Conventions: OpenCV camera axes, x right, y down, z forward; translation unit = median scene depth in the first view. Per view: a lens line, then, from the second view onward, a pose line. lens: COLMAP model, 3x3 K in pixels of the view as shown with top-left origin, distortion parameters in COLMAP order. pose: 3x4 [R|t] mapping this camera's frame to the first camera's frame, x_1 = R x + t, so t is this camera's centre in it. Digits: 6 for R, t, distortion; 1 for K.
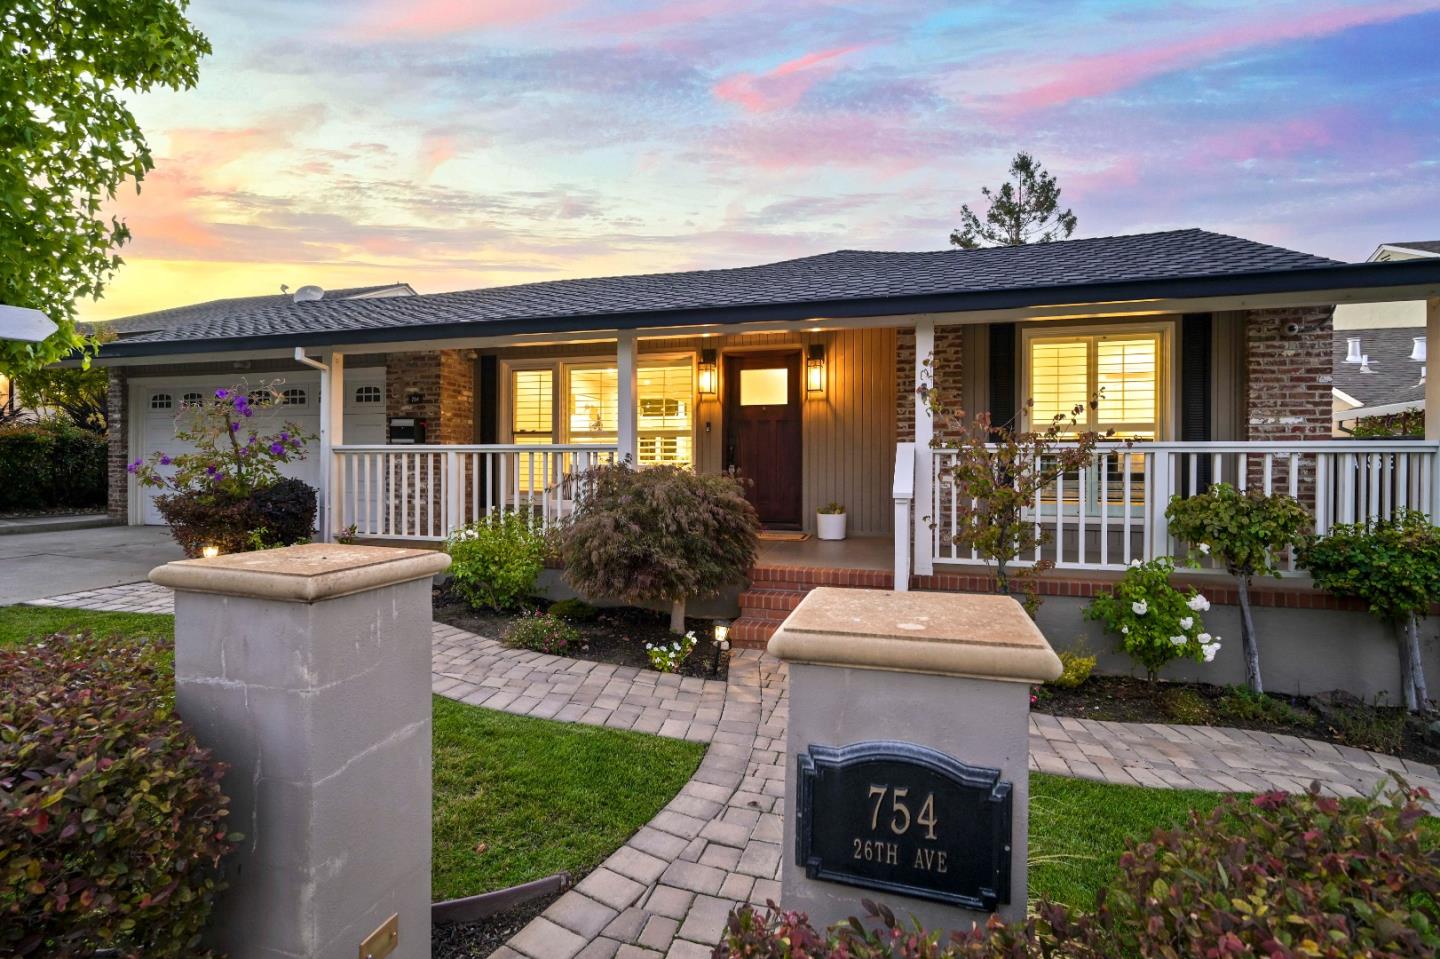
lens RADIAL K [[848.2, 0, 752.4], [0, 848.2, 445.9], [0, 0, 1]] dist [-0.002559, 0.001161]
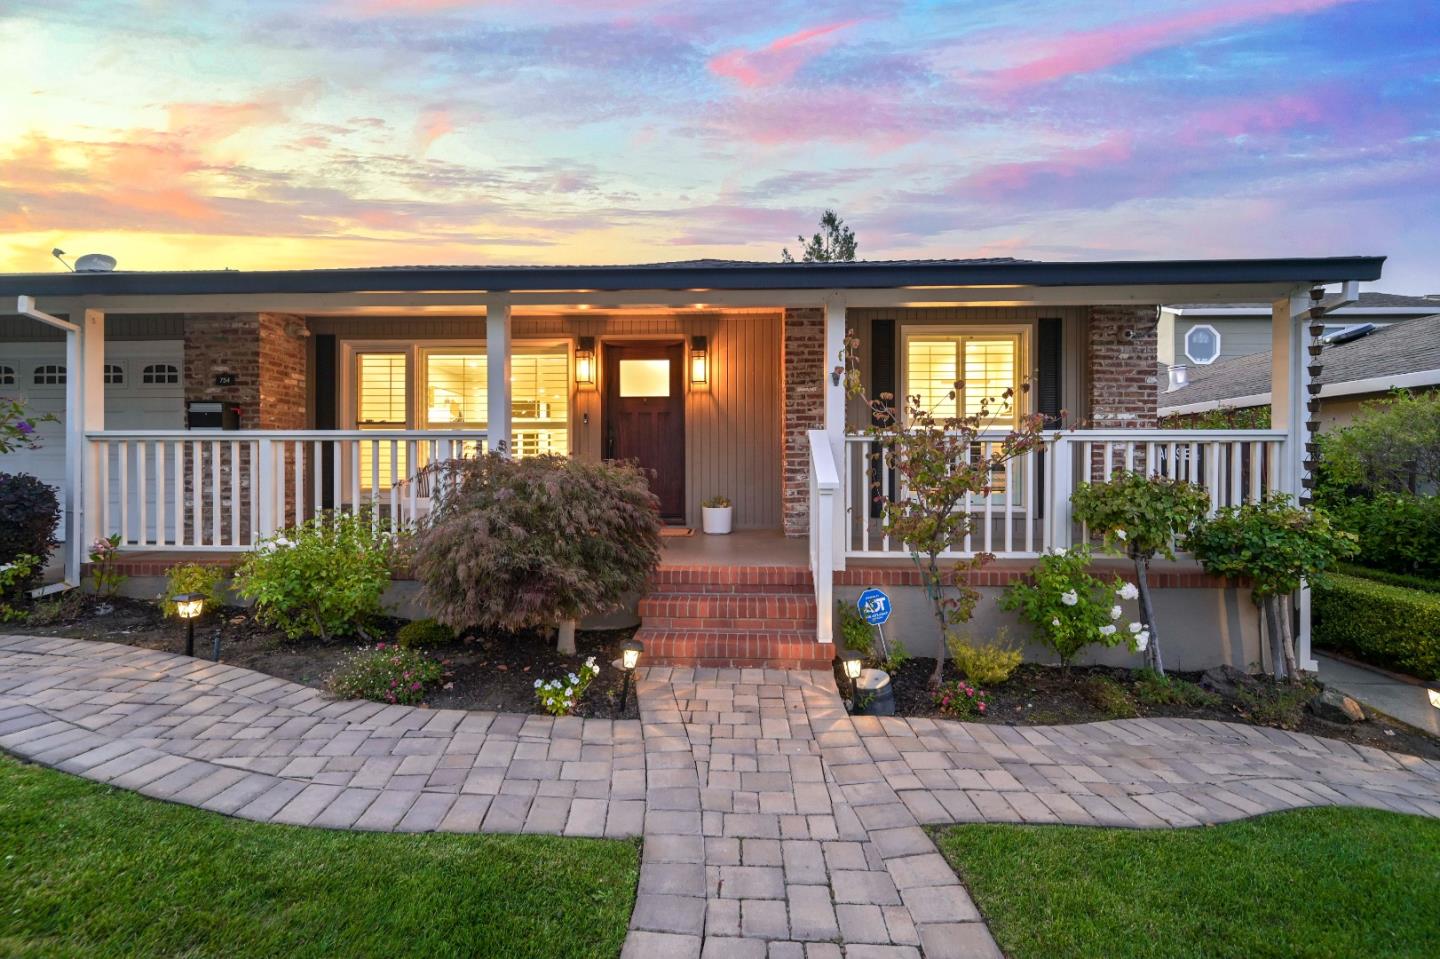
lens RADIAL K [[605.3, 0, 727.9], [0, 605.3, 465.8], [0, 0, 1]] dist [-0.000897, 0.000187]
pose [[0.970475, -0.003417, 0.241177, -0.068386], [0.000390, 0.999921, 0.012598, 0.024706], [-0.241200, -0.012132, 0.970399, 0.337830]]
